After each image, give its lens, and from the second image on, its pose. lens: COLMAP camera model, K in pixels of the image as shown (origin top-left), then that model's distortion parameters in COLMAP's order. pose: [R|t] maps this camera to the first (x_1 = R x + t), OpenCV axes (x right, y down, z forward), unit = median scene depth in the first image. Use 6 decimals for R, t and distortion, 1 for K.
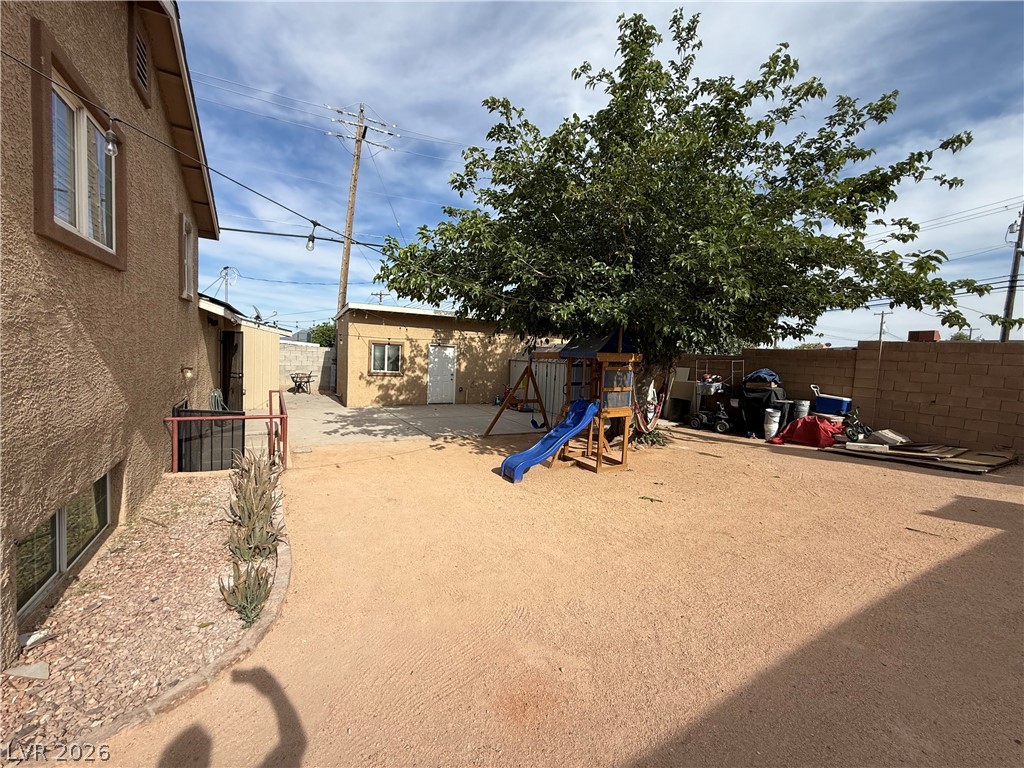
lens RADIAL K [[407.5, 0, 510.8], [0, 407.5, 383.8], [0, 0, 1]] dist [0.000536, 0.000561]
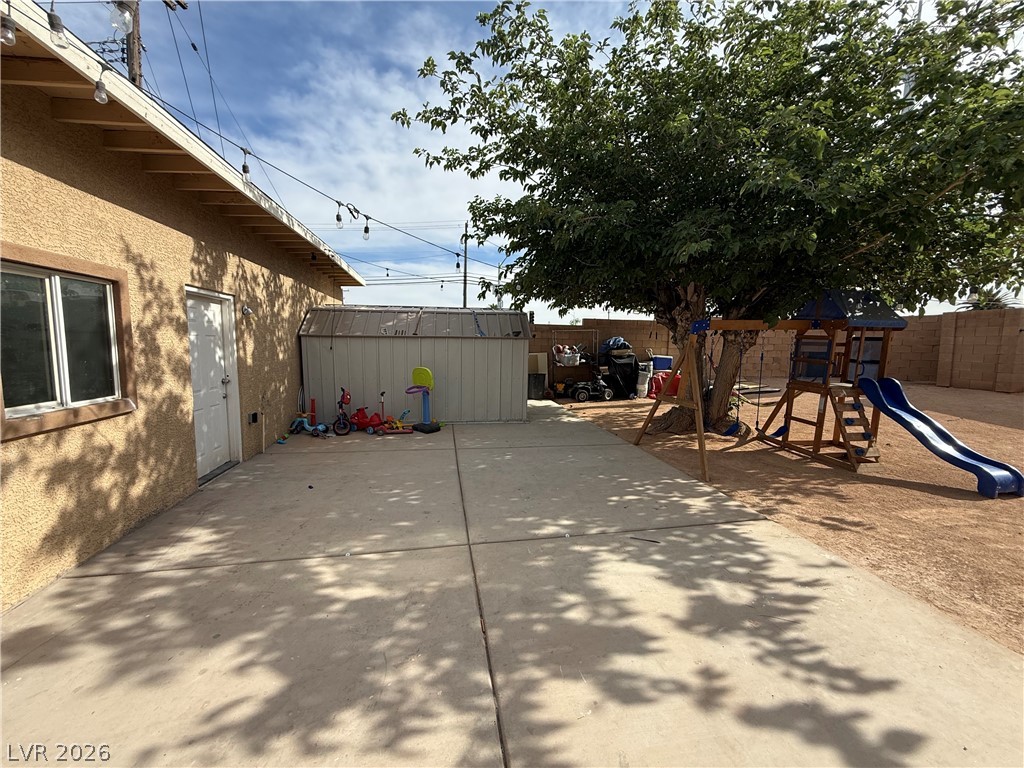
lens RADIAL K [[407.5, 0, 513.6], [0, 407.5, 381.4], [0, 0, 1]] dist [0.000536, 0.000561]
pose [[0.345866, -0.131410, 0.929036, -0.153167], [0.054043, 0.991290, 0.120096, -0.018883], [-0.936726, 0.008671, 0.349955, 0.252902]]
